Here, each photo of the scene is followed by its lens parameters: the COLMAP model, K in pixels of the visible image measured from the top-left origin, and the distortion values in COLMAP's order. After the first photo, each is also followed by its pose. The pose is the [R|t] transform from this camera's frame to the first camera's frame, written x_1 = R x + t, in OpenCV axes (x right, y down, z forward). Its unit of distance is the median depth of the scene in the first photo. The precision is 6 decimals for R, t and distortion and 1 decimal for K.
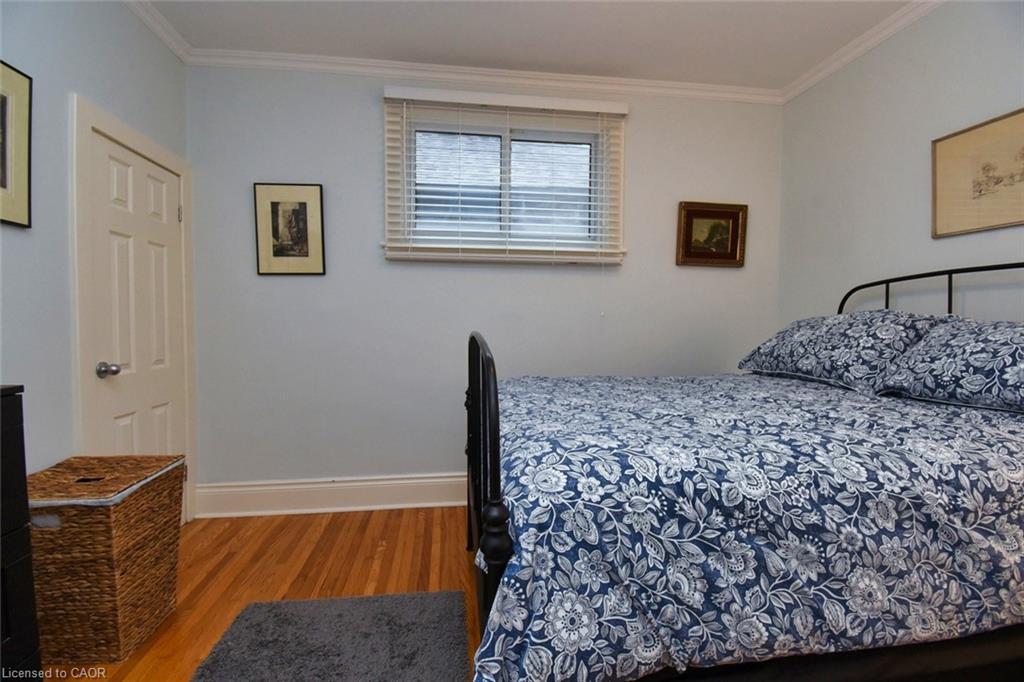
lens RADIAL K [[445.3, 0, 506.5], [0, 445.3, 338.3], [0, 0, 1]] dist [0.003891, -0.016372]
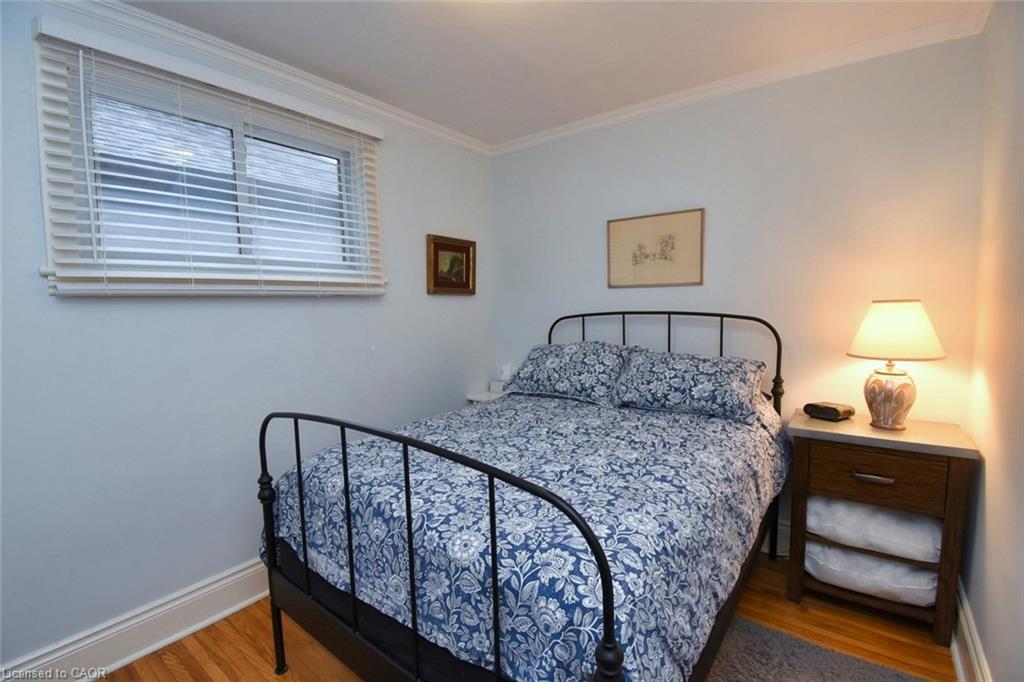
lens RADIAL K [[445.3, 0, 506.5], [0, 445.3, 338.3], [0, 0, 1]] dist [0.003891, -0.016372]
pose [[0.713666, -0.074355, 0.696529, -0.318384], [0.052896, 0.997232, 0.052258, -0.148089], [-0.698486, -0.000451, 0.715623, 0.163157]]
